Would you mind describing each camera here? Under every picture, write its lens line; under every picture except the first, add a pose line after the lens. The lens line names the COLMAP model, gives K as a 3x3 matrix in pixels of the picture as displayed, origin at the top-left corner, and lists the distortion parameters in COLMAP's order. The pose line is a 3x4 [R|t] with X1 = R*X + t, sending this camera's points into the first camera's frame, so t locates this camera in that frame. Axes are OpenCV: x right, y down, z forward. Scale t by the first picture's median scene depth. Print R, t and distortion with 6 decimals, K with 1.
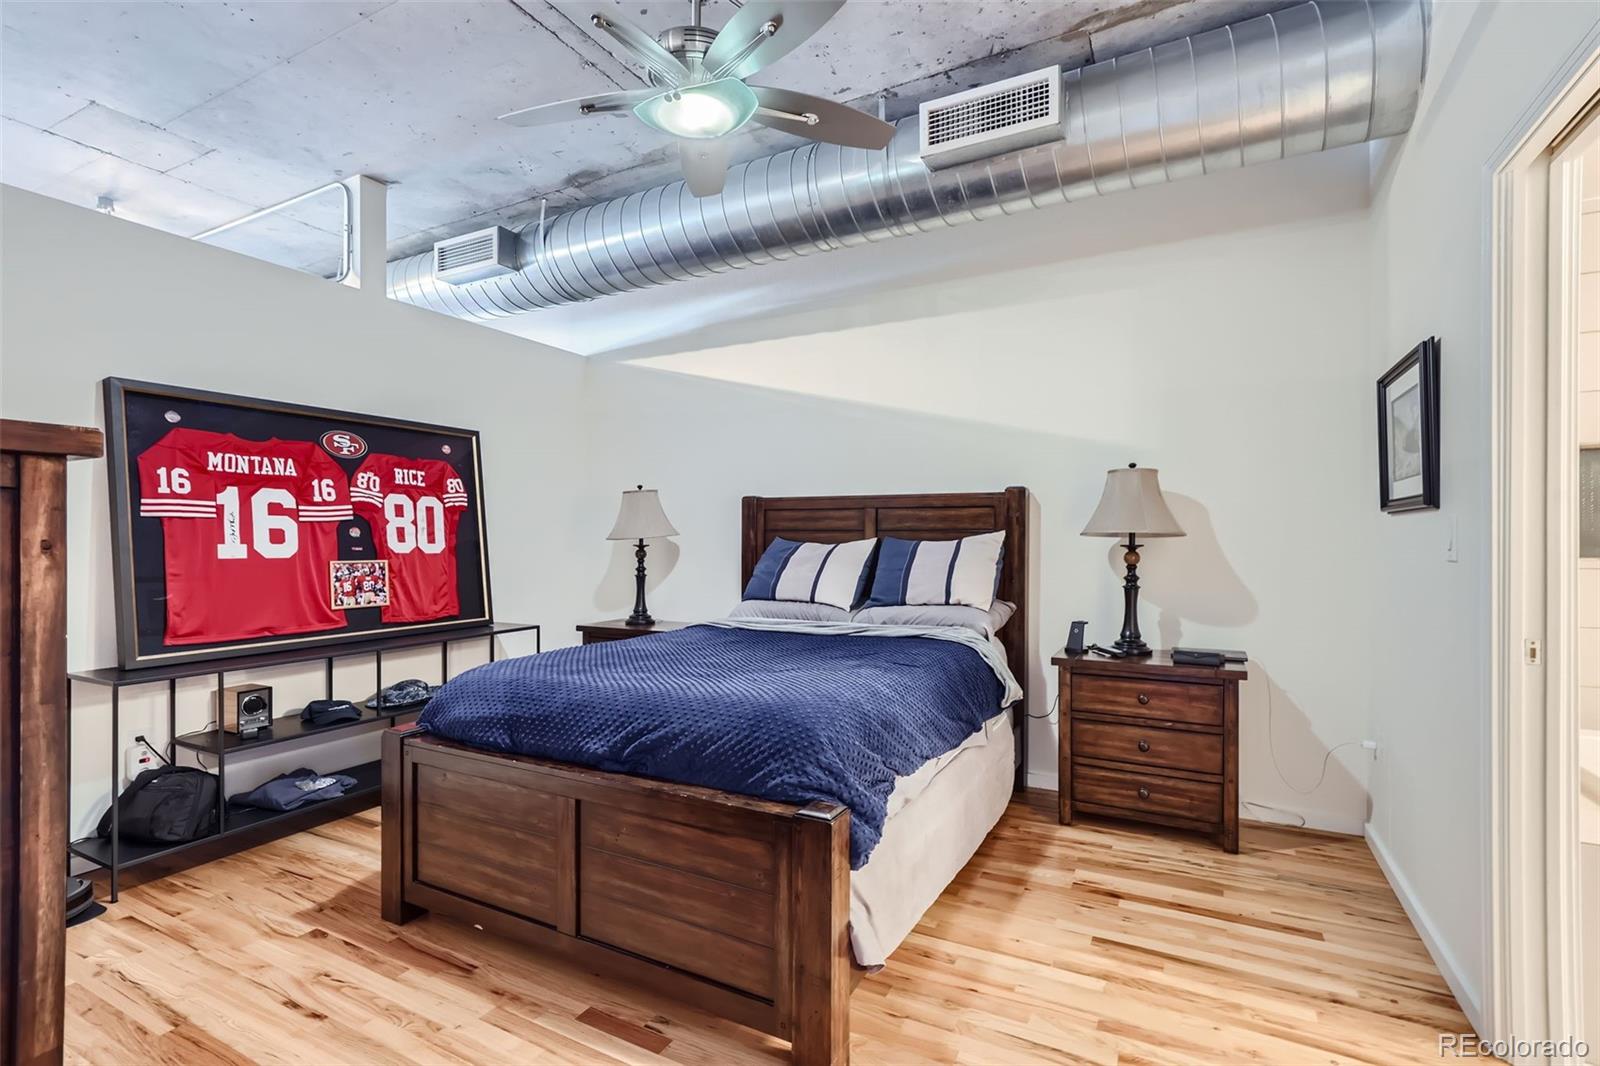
lens RADIAL K [[740.1, 0, 797.4], [0, 740.1, 540.5], [0, 0, 1]] dist [-0.001465, 0.001469]
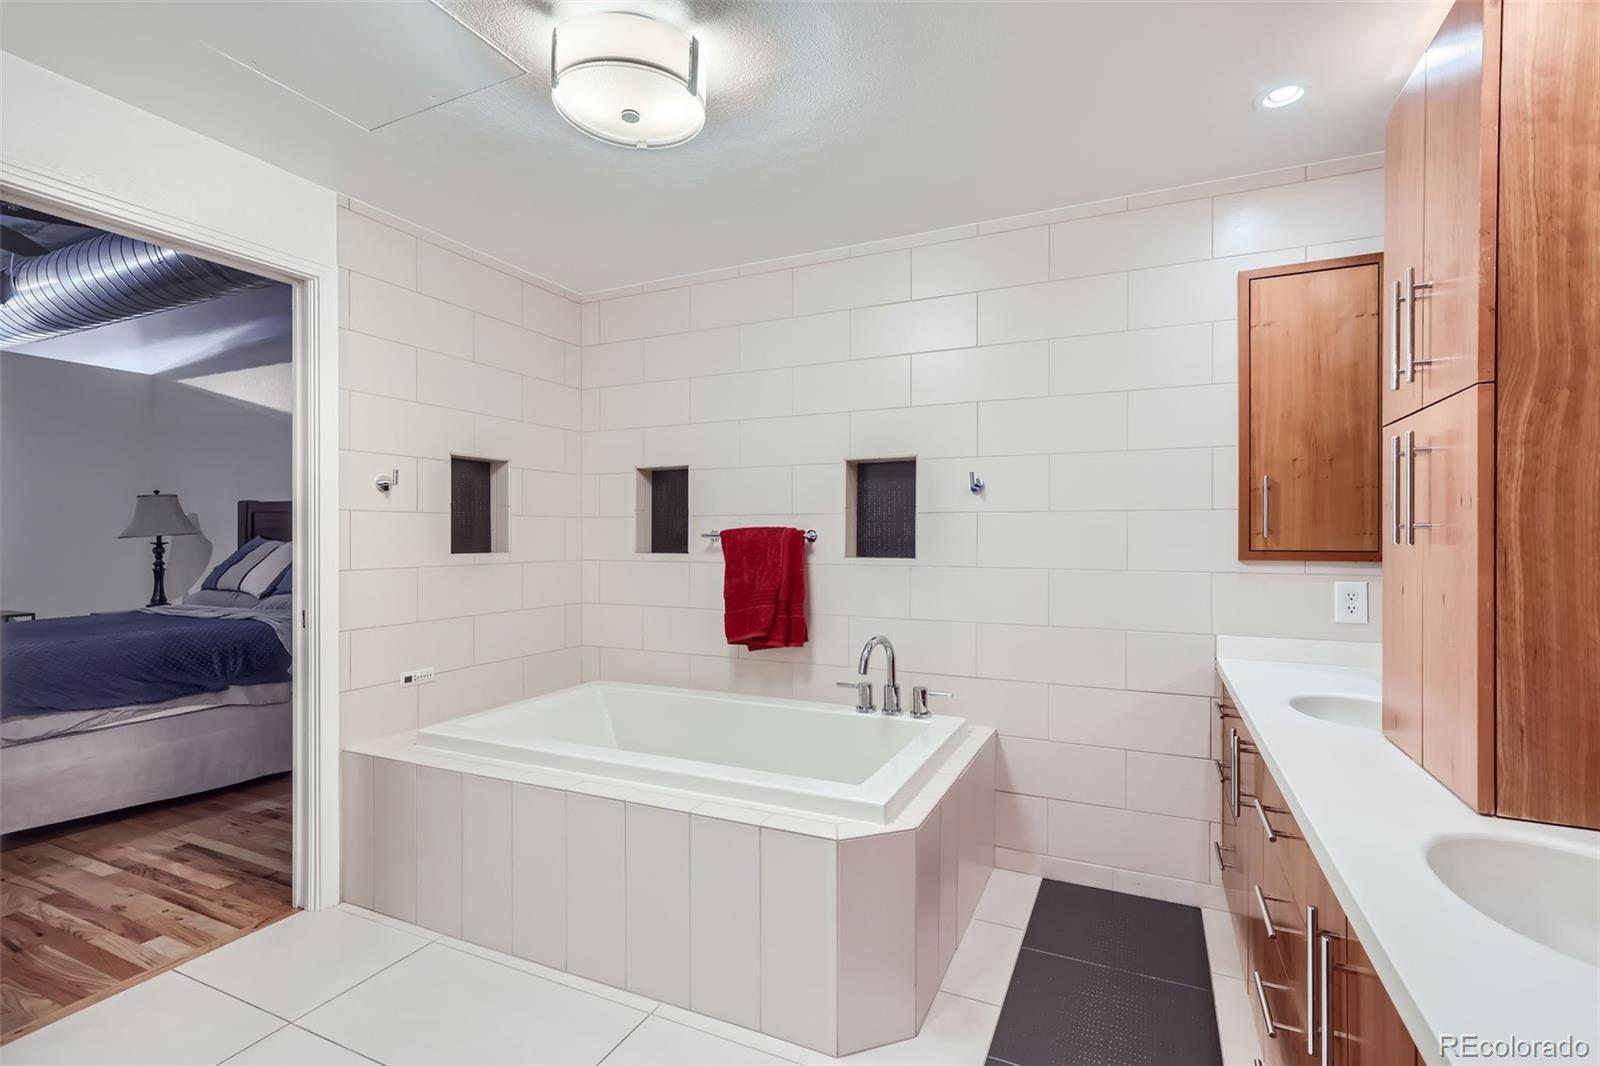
lens RADIAL K [[740.1, 0, 801.2], [0, 740.1, 530.4], [0, 0, 1]] dist [-0.001465, 0.001469]
pose [[0.998856, 0.003452, 0.047697, 1.128470], [-0.002801, 0.999902, -0.013698, 0.000282], [-0.047740, 0.013549, 0.998768, -0.284241]]
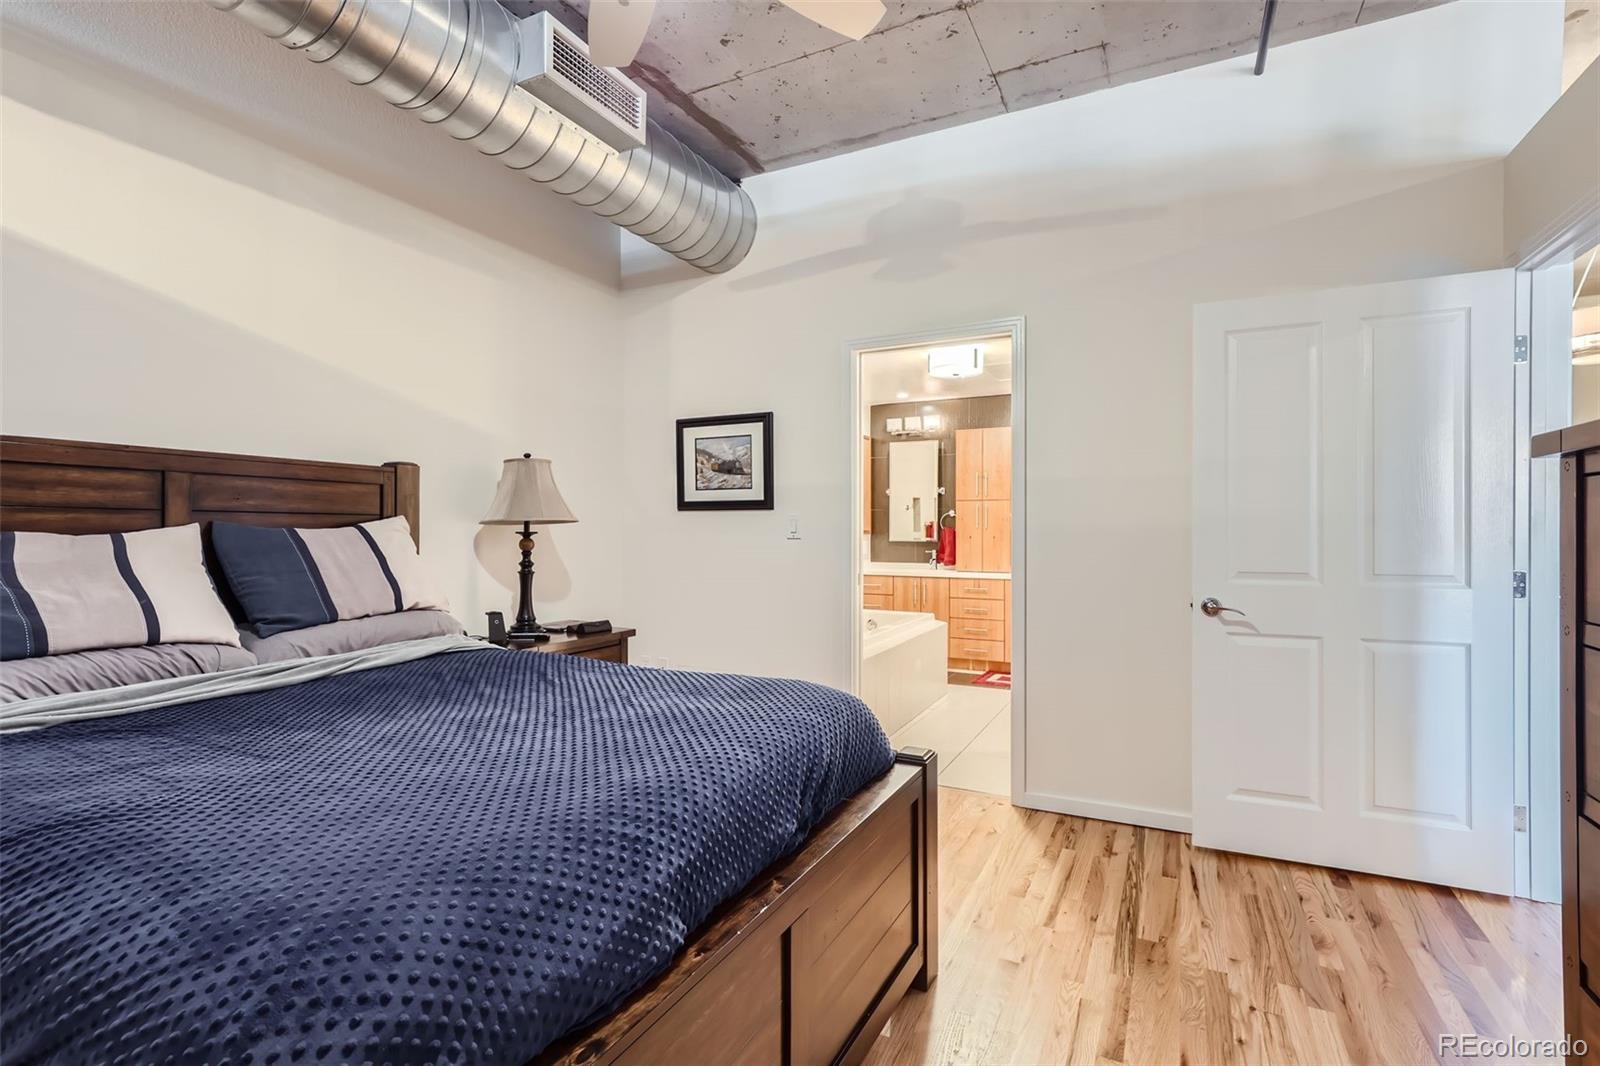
lens RADIAL K [[740.1, 0, 800.6], [0, 740.1, 528.1], [0, 0, 1]] dist [-0.001465, 0.001469]
pose [[-0.012197, -0.000086, 0.999926, -0.554781], [-0.000566, 1.000000, 0.000079, 0.000165], [-0.999925, -0.000565, -0.012197, 0.586056]]
